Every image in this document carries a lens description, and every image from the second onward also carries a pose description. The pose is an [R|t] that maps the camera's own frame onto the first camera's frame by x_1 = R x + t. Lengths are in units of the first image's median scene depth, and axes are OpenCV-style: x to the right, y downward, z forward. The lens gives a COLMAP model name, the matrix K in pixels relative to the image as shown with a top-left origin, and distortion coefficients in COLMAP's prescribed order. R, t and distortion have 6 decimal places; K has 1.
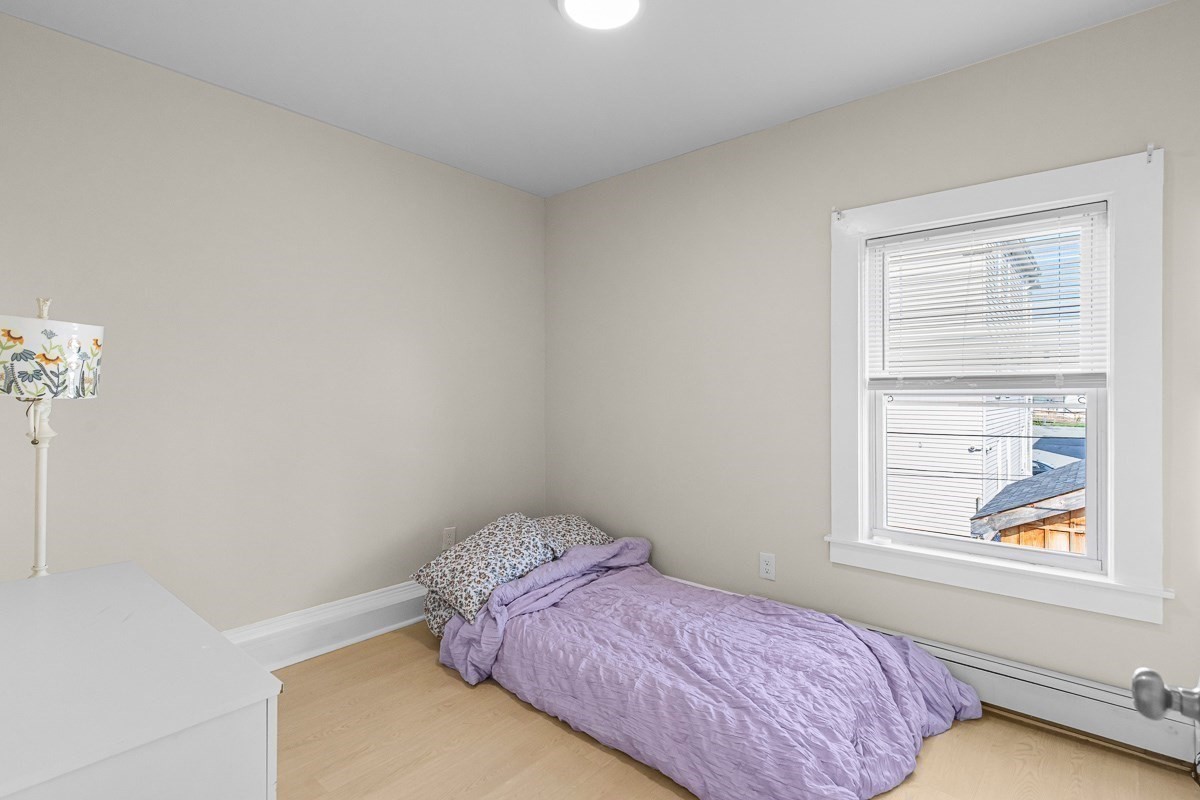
lens RADIAL K [[550.8, 0, 607.8], [0, 550.8, 396.5], [0, 0, 1]] dist [0.012733, -0.000883]
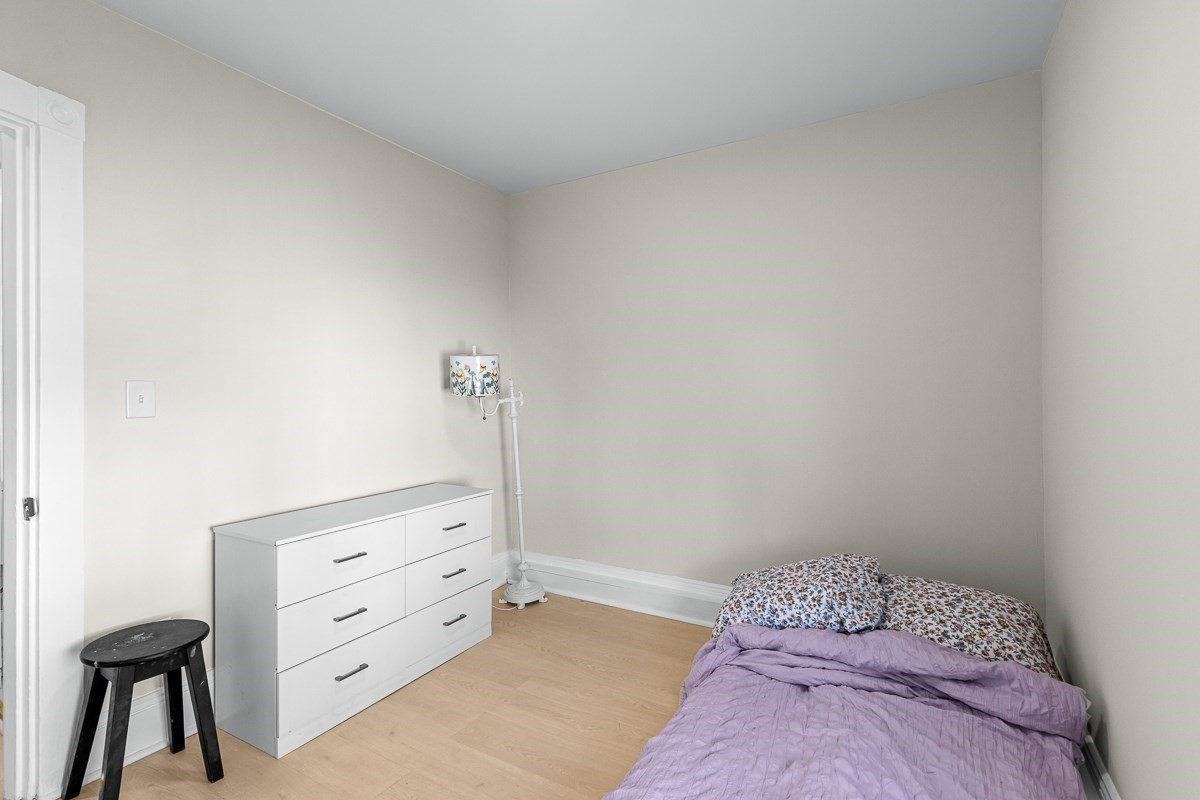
lens RADIAL K [[550.8, 0, 608.0], [0, 550.8, 395.8], [0, 0, 1]] dist [0.012733, -0.000883]
pose [[0.219881, 0.005584, -0.975511, 0.545984], [-0.000870, 0.999984, 0.005528, -0.004423], [0.975526, -0.000366, 0.219882, 0.592206]]
